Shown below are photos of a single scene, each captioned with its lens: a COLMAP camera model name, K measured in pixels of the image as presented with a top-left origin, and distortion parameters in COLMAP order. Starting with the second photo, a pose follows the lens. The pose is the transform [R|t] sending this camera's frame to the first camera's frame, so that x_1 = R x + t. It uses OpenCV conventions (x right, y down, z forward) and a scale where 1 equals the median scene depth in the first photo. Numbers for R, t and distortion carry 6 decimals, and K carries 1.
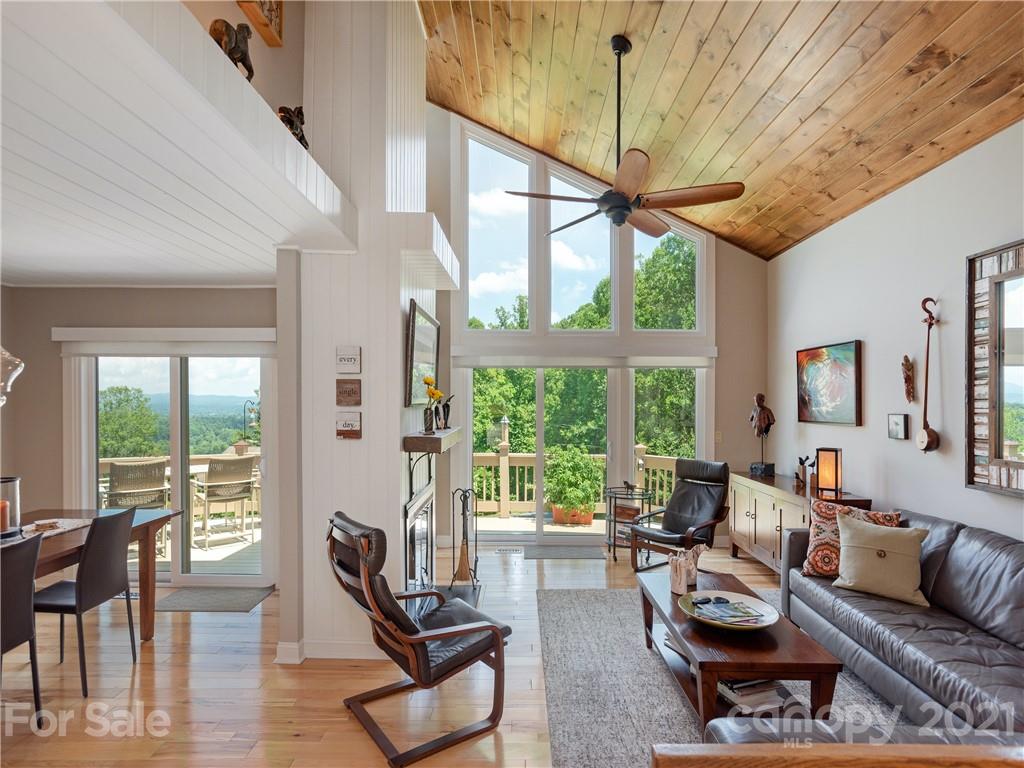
lens RADIAL K [[563.8, 0, 515.2], [0, 563.8, 403.0], [0, 0, 1]] dist [0.010338, 0.004150]
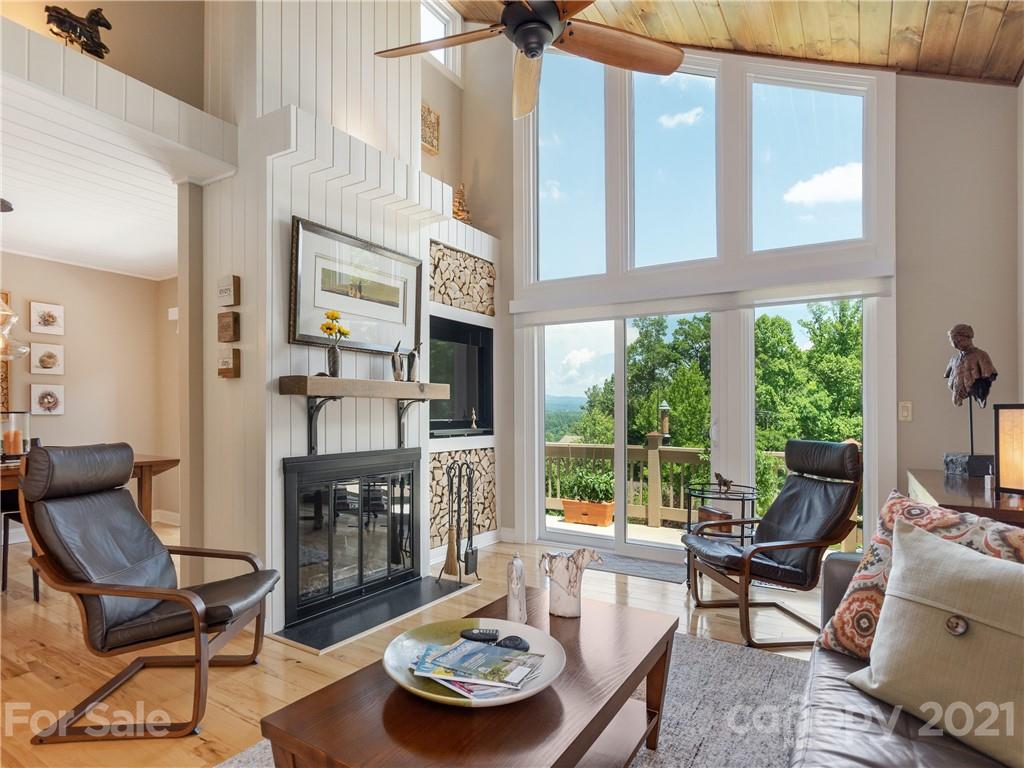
lens RADIAL K [[563.8, 0, 500.4], [0, 563.8, 408.6], [0, 0, 1]] dist [0.010338, 0.004150]
pose [[0.842479, -0.000347, -0.538729, 0.562386], [-0.008987, 0.999852, -0.014697, 0.120773], [0.538654, 0.017224, 0.842351, 0.479275]]
